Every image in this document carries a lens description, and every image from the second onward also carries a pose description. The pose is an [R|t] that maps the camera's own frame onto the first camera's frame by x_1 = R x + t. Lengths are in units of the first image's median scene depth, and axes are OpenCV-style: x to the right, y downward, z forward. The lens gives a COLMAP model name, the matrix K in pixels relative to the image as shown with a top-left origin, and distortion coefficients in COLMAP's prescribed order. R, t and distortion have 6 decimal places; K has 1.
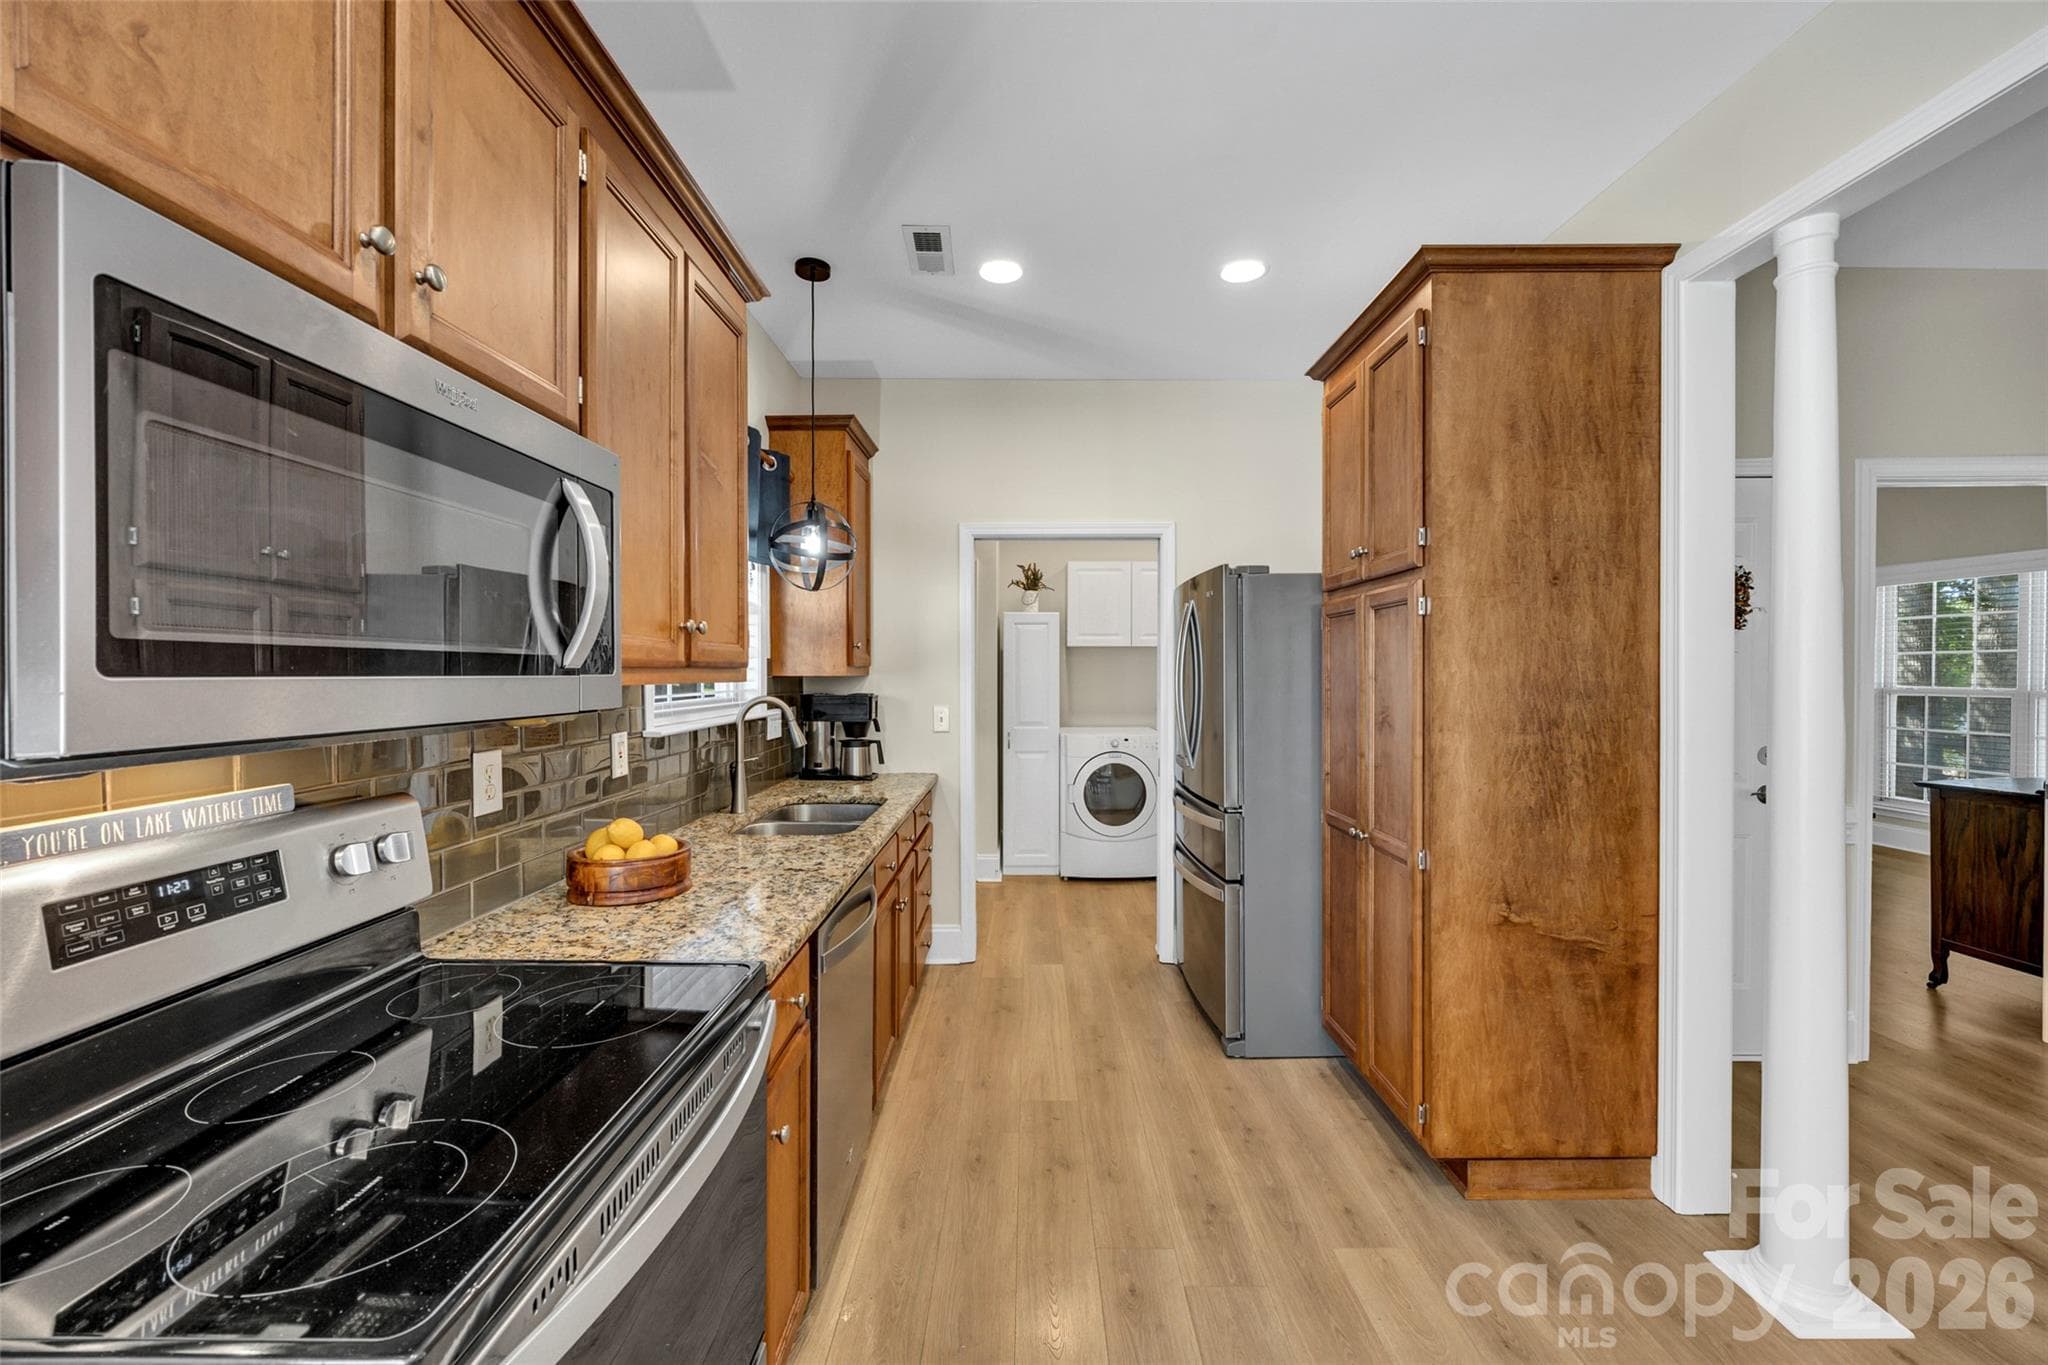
lens RADIAL K [[824.4, 0, 1026.2], [0, 824.4, 675.0], [0, 0, 1]] dist [-0.000514, 0.000142]
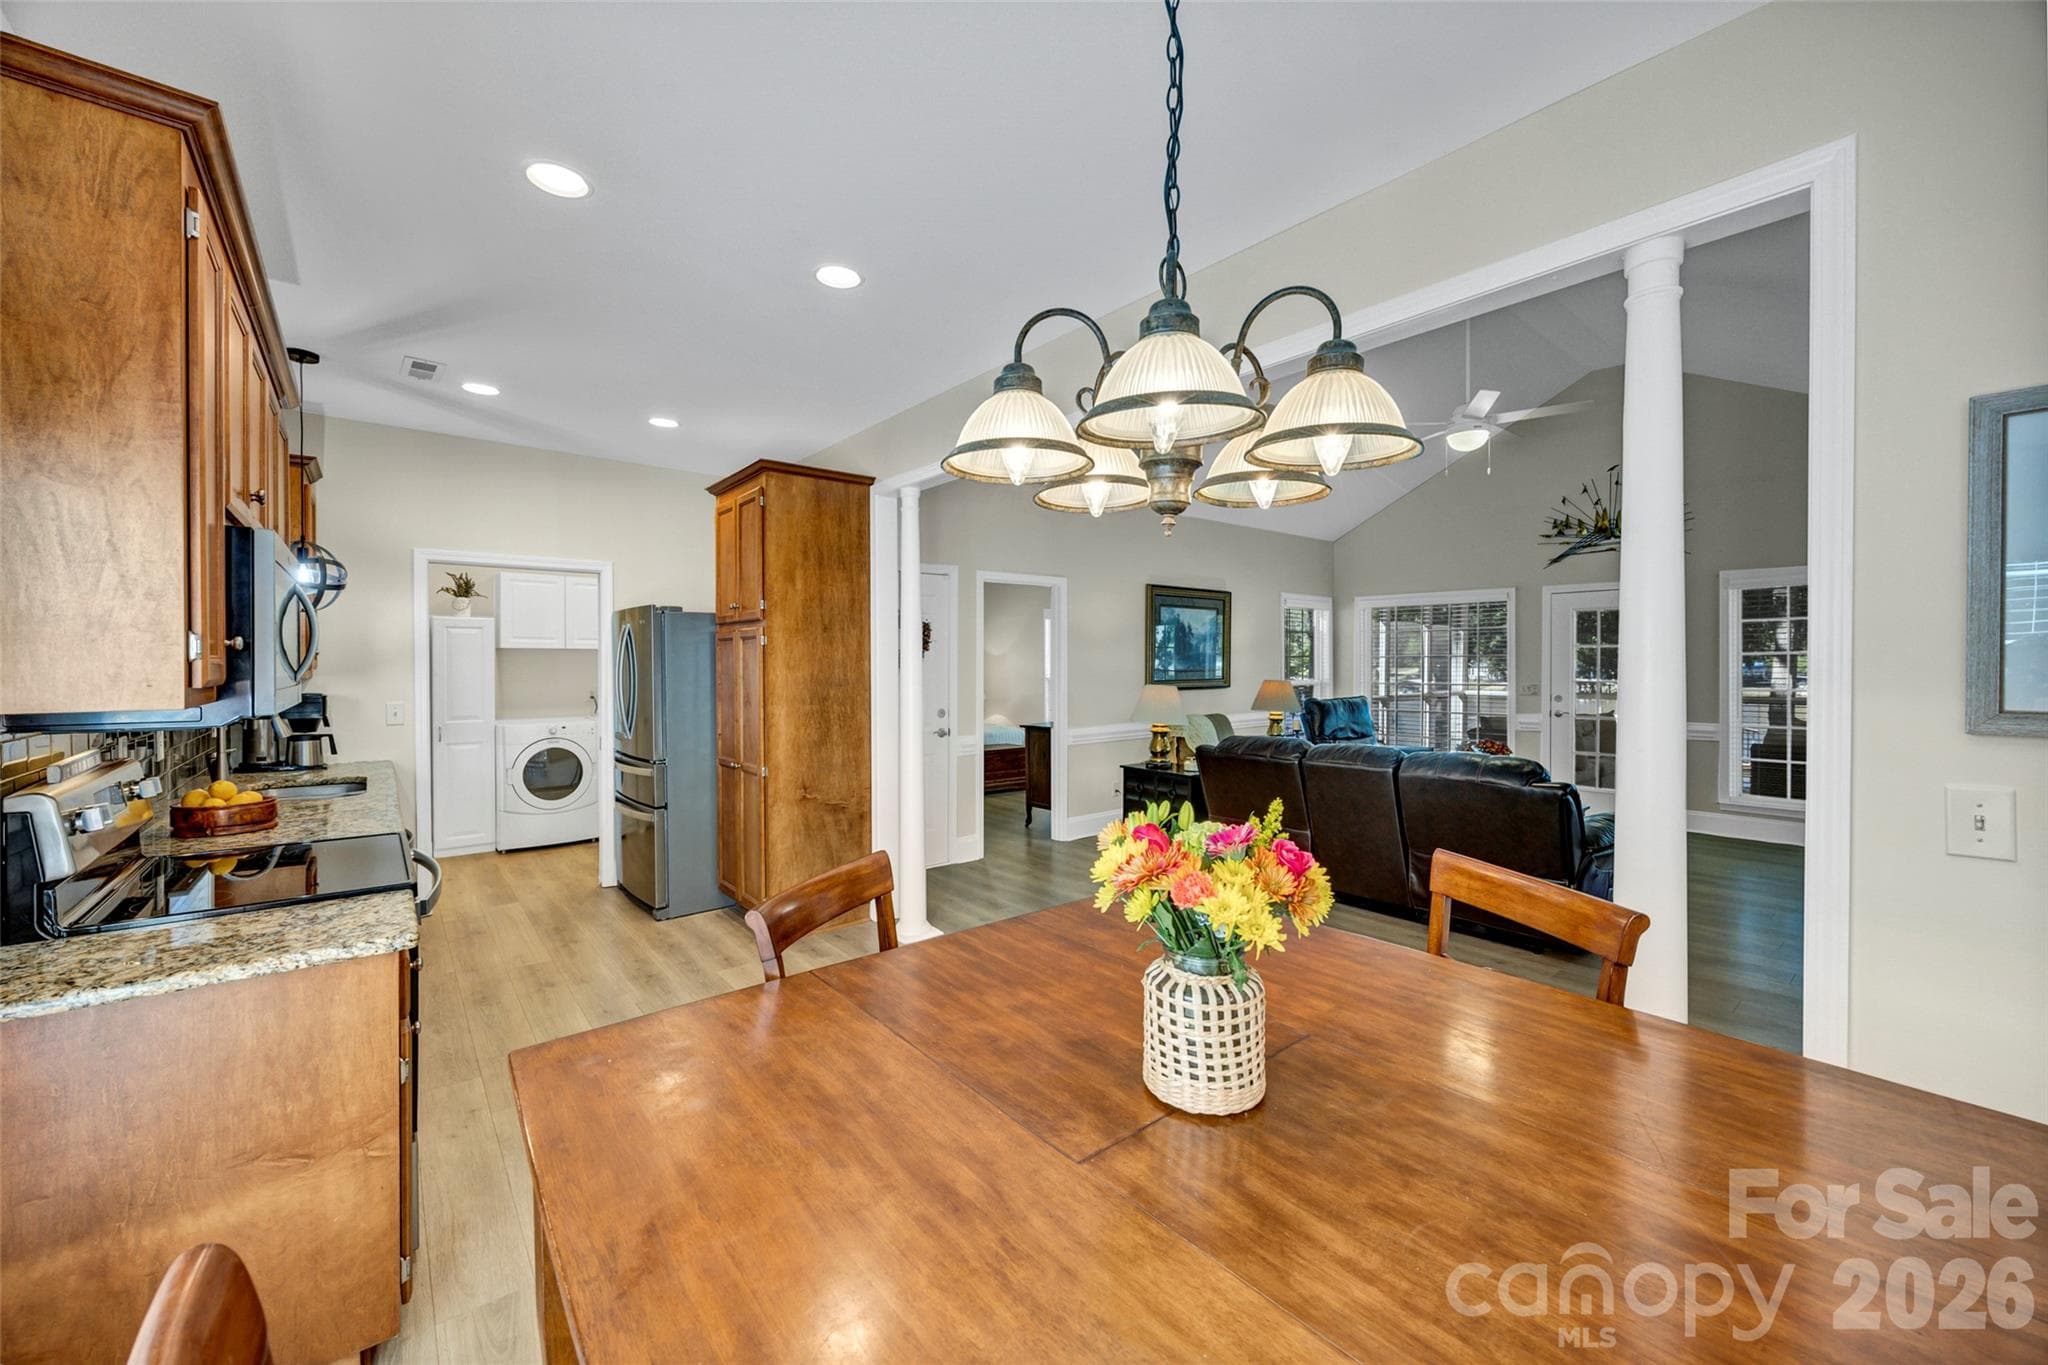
lens RADIAL K [[824.4, 0, 1026.2], [0, 824.4, 675.0], [0, 0, 1]] dist [-0.000514, 0.000142]
pose [[0.784835, -0.009681, 0.619629, -0.210946], [0.003430, 0.999931, 0.011278, -0.020138], [-0.619695, -0.006726, 0.784814, -0.813682]]
